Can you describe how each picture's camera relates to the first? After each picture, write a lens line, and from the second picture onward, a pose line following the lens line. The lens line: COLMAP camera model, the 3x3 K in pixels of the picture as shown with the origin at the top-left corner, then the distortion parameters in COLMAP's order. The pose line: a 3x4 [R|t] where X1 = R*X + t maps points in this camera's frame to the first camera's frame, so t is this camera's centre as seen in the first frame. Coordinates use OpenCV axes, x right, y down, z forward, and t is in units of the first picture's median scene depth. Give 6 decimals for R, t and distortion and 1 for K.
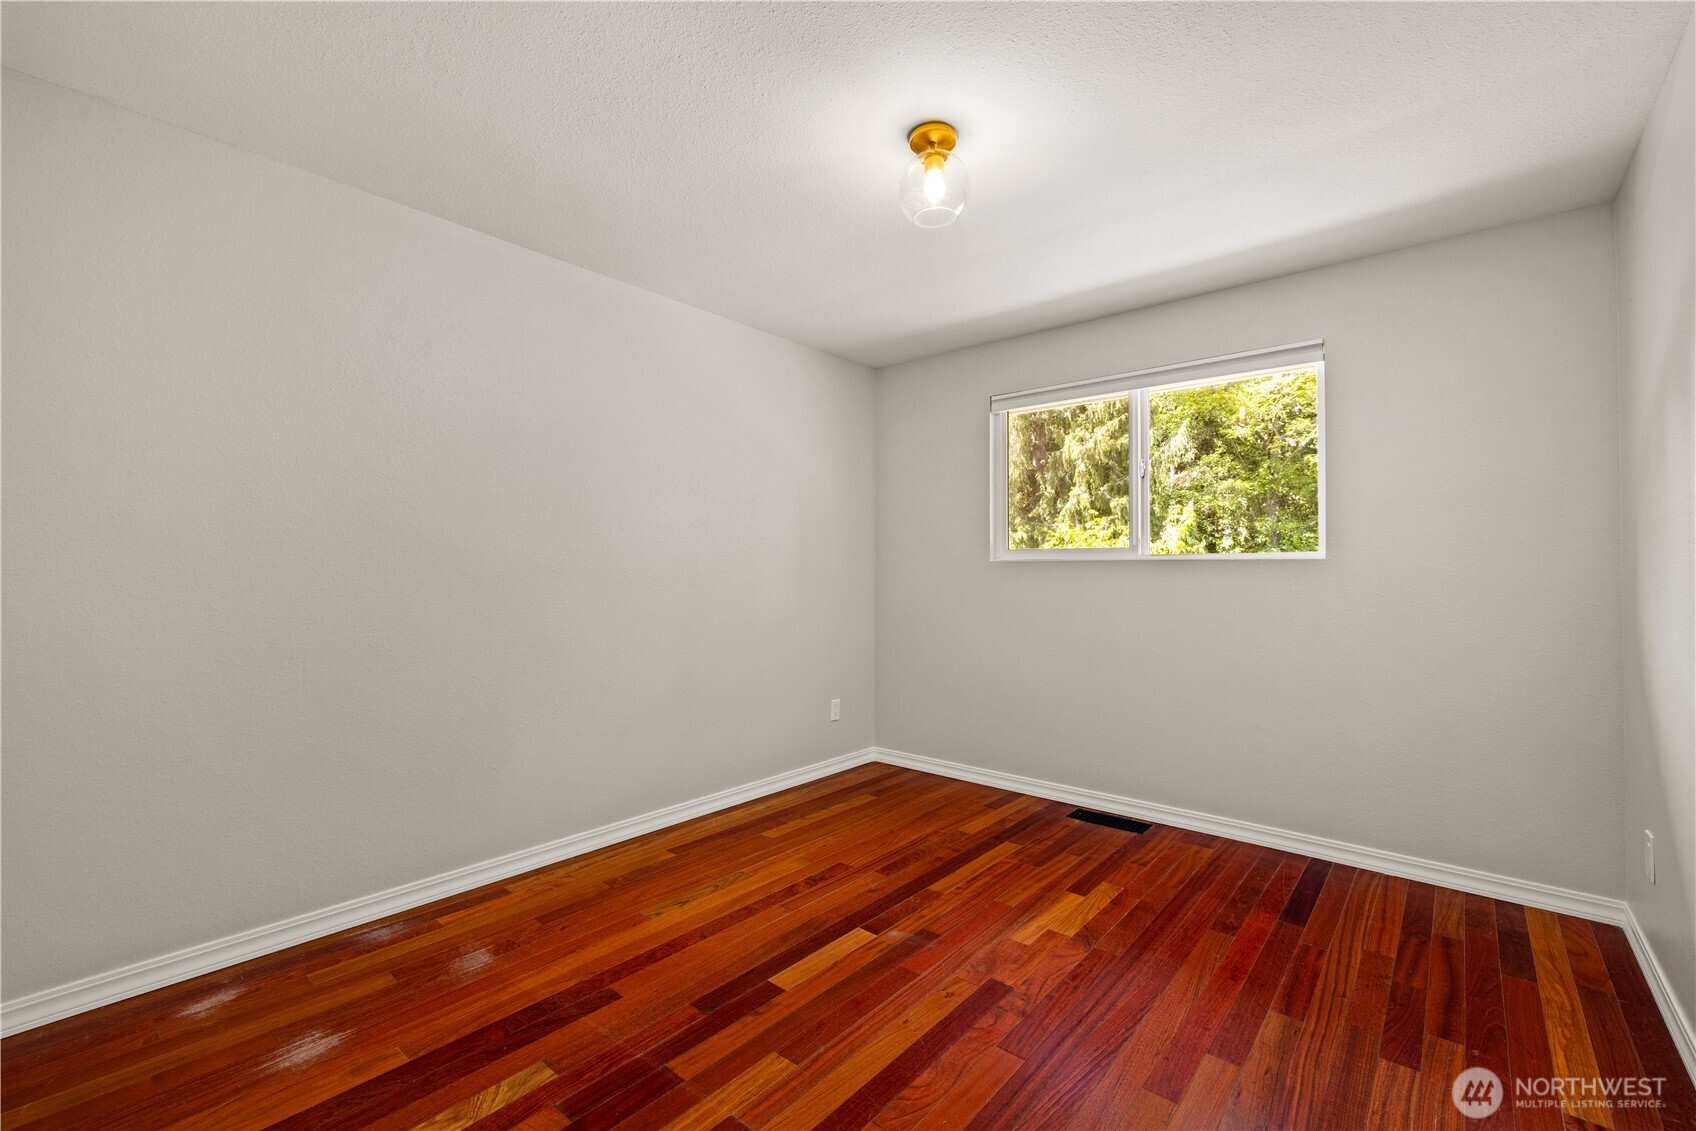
lens RADIAL K [[722.6, 0, 848.0], [0, 722.6, 565.5], [0, 0, 1]] dist [0.001616, 0.000049]
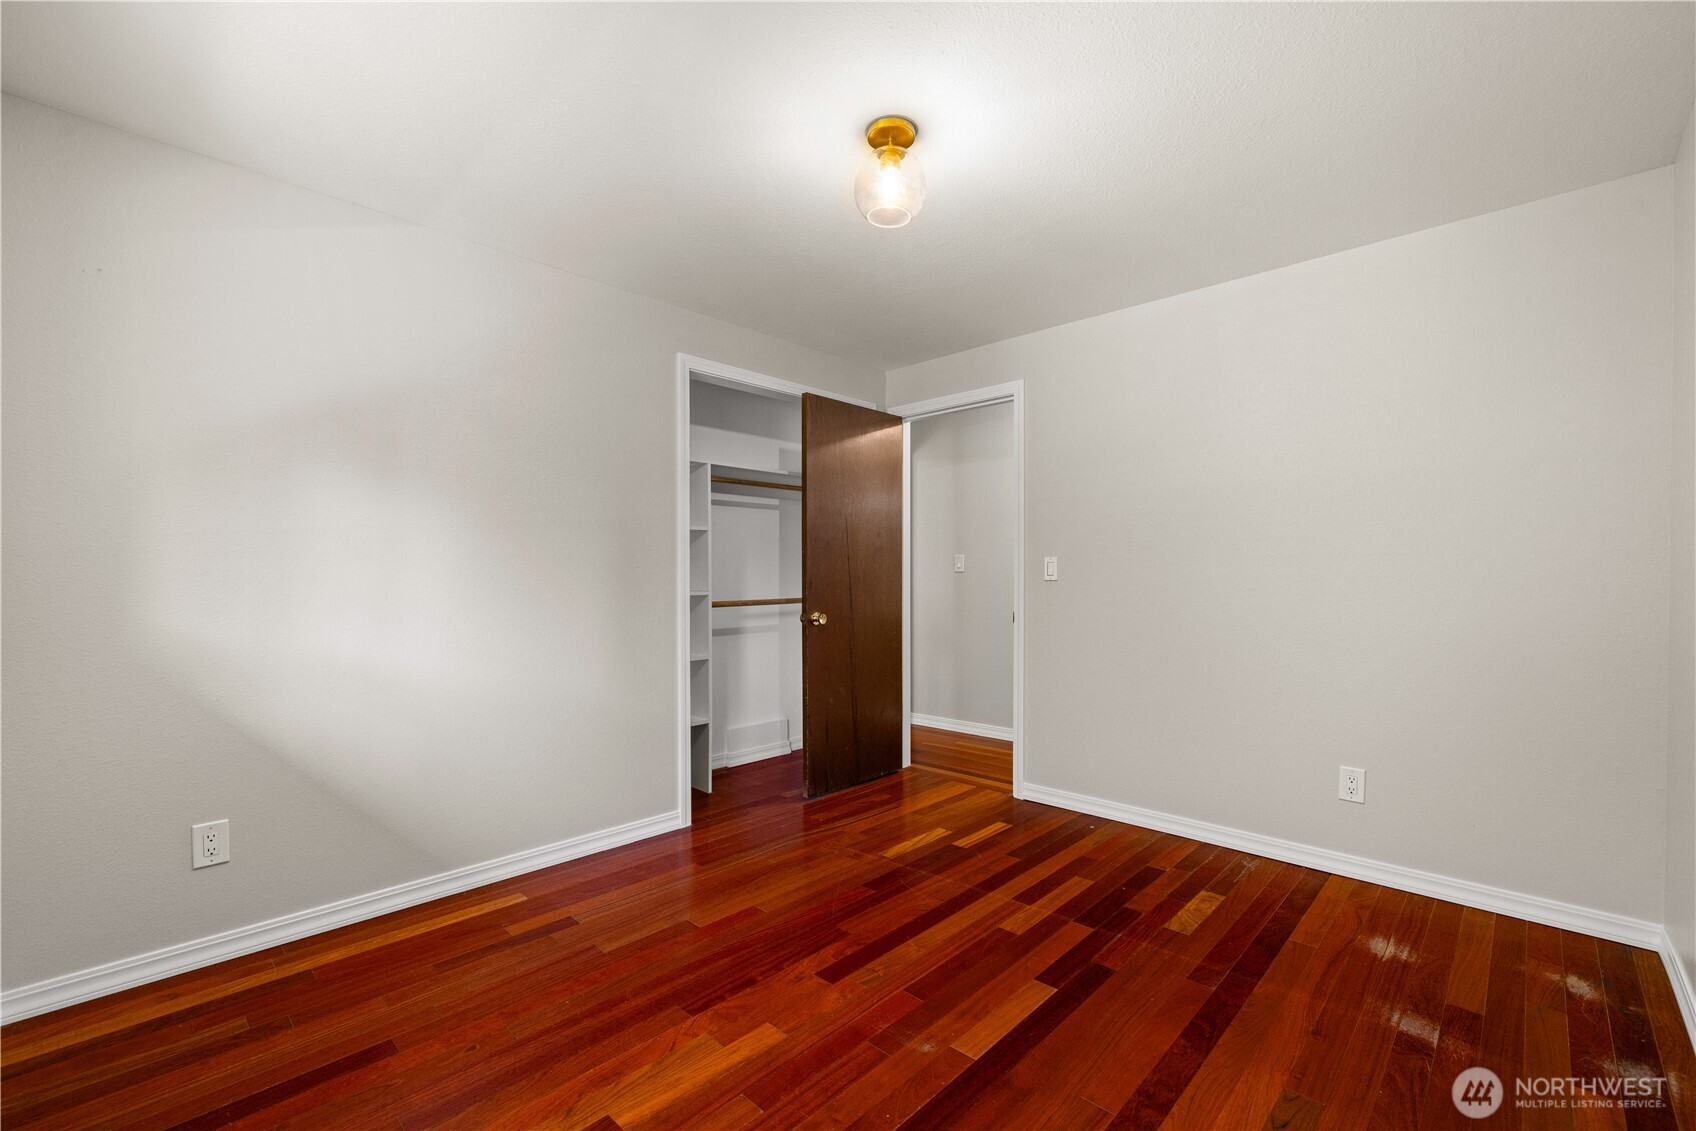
lens RADIAL K [[722.6, 0, 848.0], [0, 722.6, 565.5], [0, 0, 1]] dist [0.001616, 0.000049]
pose [[-0.998501, -0.003158, 0.054641, 0.126219], [-0.004088, 0.999848, -0.016921, 0.011582], [-0.054579, -0.017119, -0.998363, 2.076175]]
